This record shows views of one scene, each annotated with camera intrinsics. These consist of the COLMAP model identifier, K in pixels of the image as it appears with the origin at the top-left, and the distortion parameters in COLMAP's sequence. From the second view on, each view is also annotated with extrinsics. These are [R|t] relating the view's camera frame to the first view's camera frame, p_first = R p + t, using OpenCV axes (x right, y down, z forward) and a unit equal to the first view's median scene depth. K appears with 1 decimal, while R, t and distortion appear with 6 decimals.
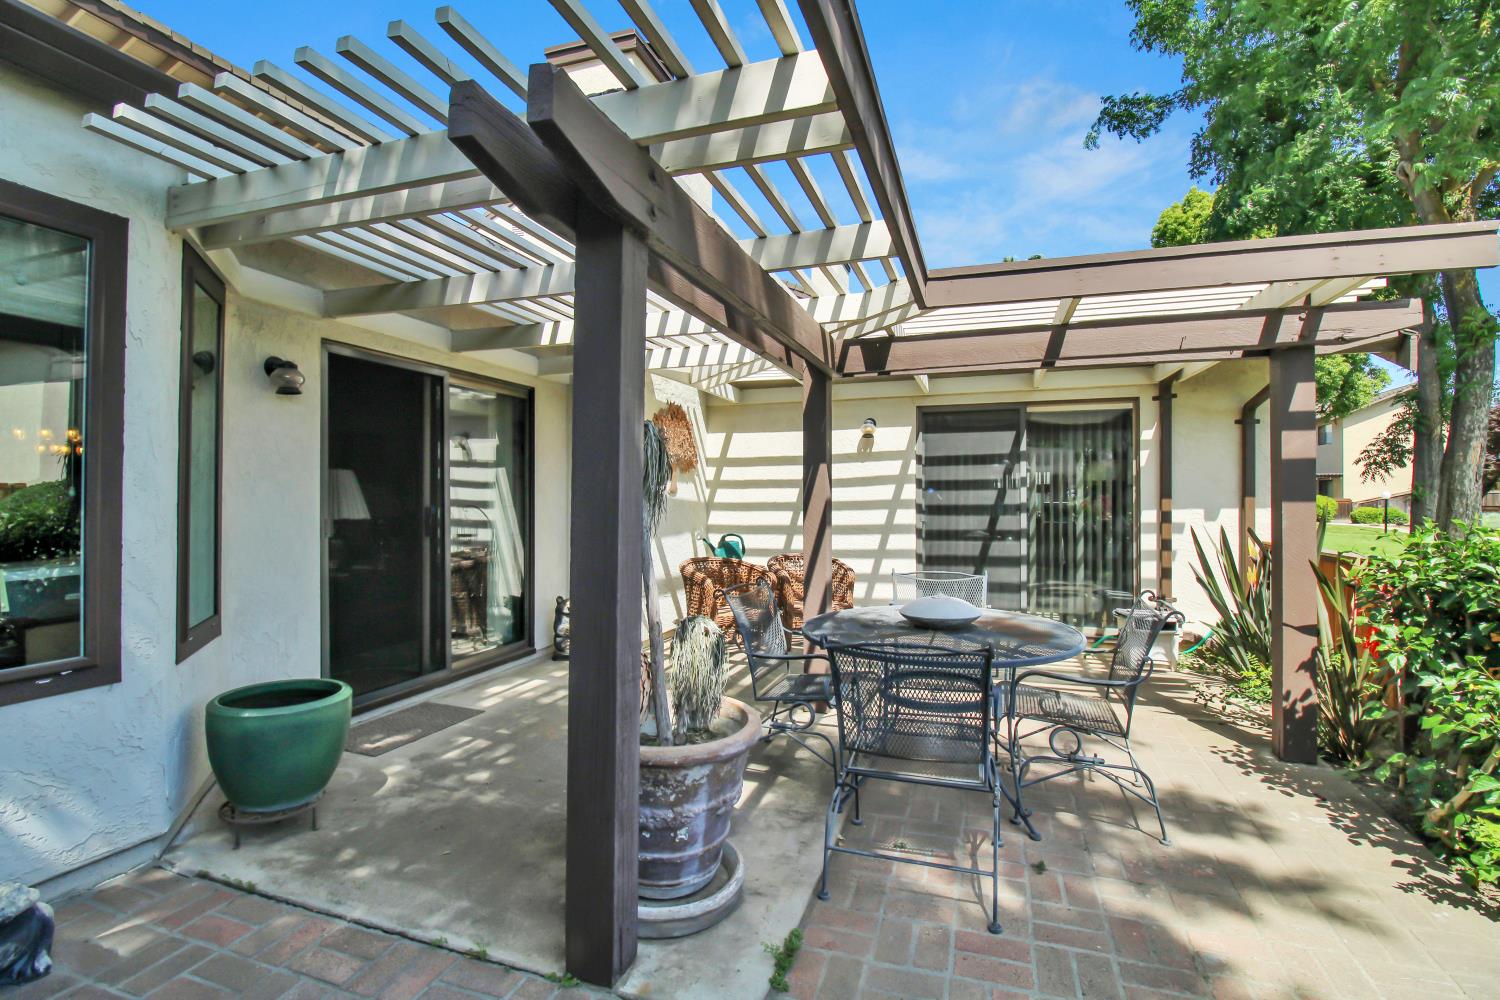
lens RADIAL K [[694.3, 0, 759.5], [0, 694.3, 497.2], [0, 0, 1]] dist [-0.009146, -0.002048]
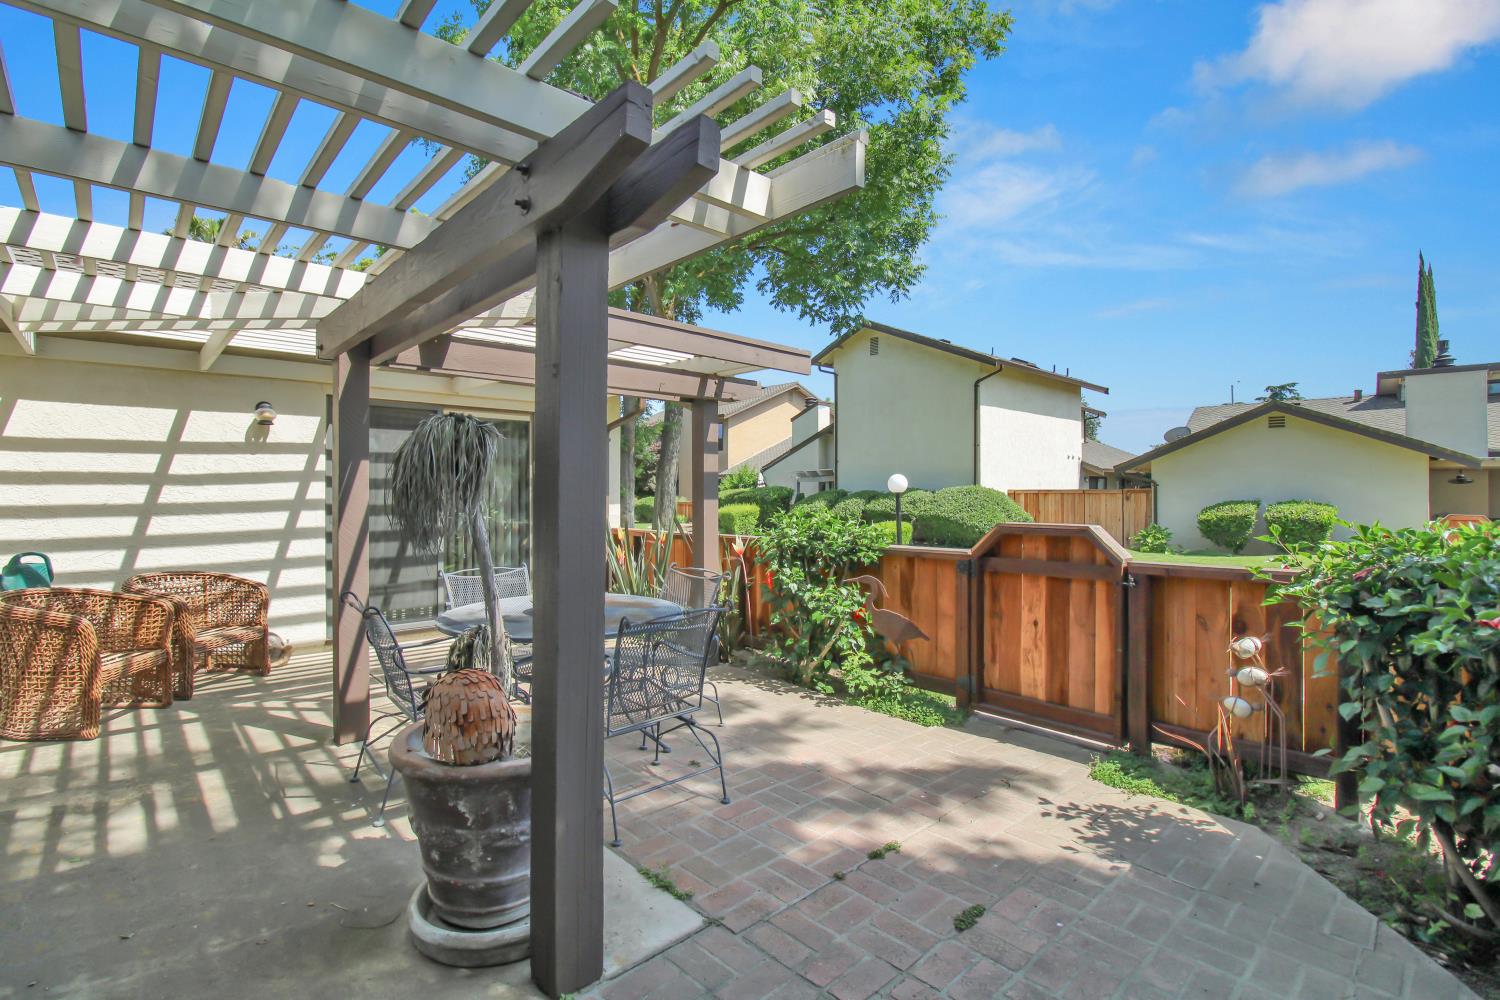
lens RADIAL K [[694.3, 0, 747.0], [0, 694.3, 498.8], [0, 0, 1]] dist [-0.009146, -0.002048]
pose [[0.482347, -0.005589, 0.875962, -0.408502], [-0.000560, 0.999977, 0.006688, -0.004649], [-0.875980, -0.003717, 0.482333, 0.126972]]
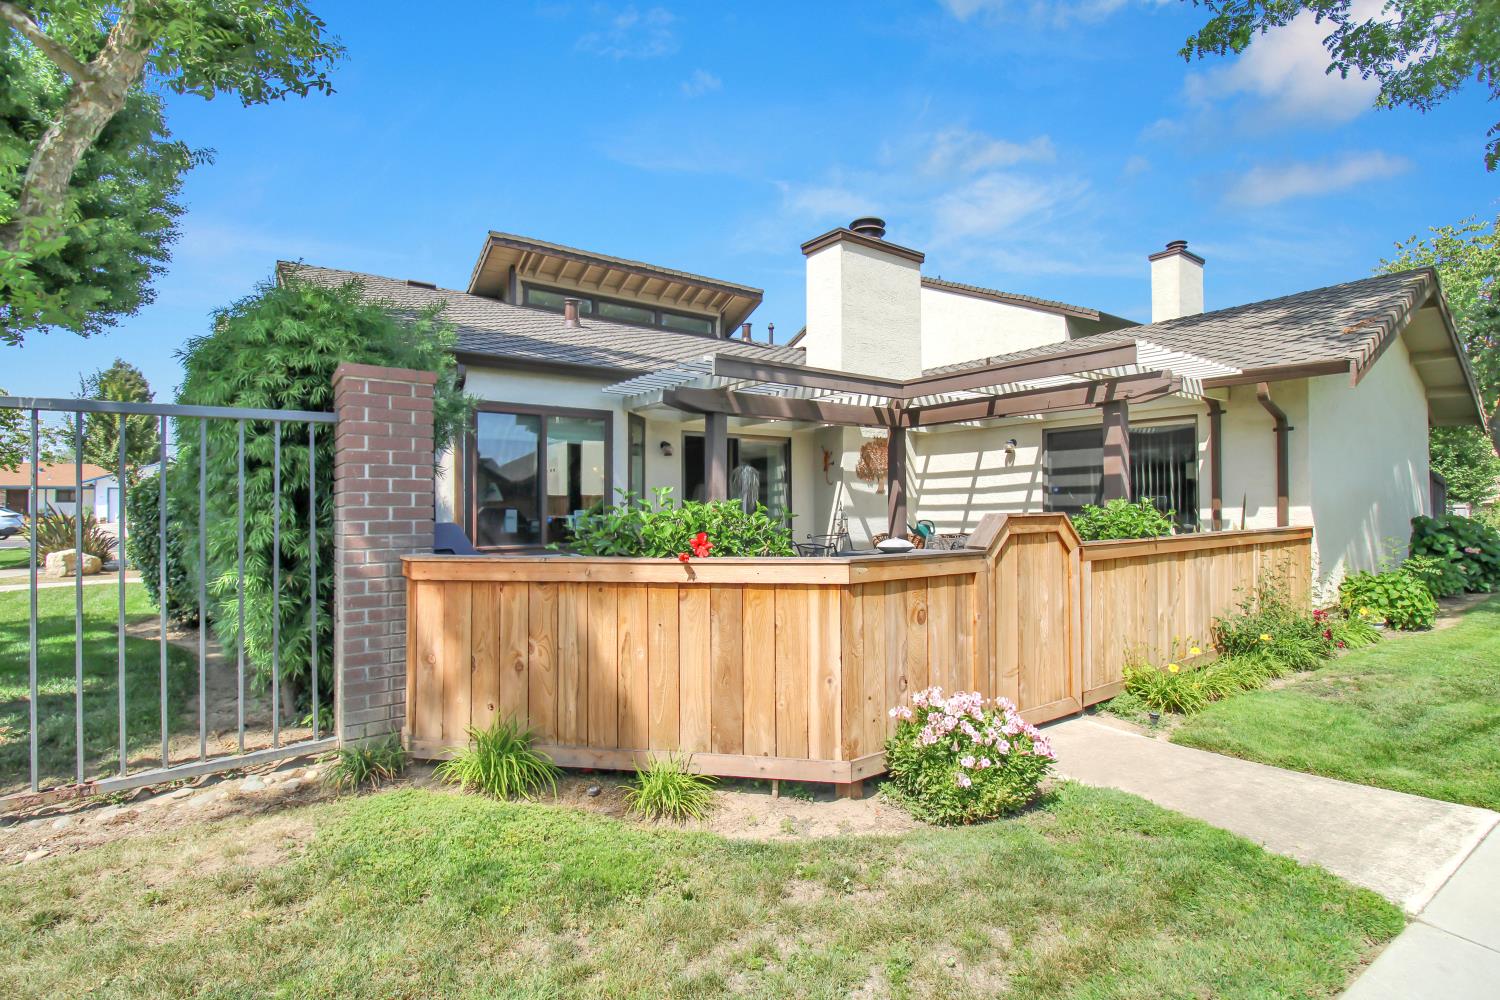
lens RADIAL K [[694.3, 0, 744.9], [0, 694.3, 497.4], [0, 0, 1]] dist [-0.009146, -0.002048]
pose [[0.789414, -0.014830, -0.613682, 0.816535], [0.016350, 0.999861, -0.003130, -0.012558], [0.613644, -0.007563, 0.789547, -0.547838]]
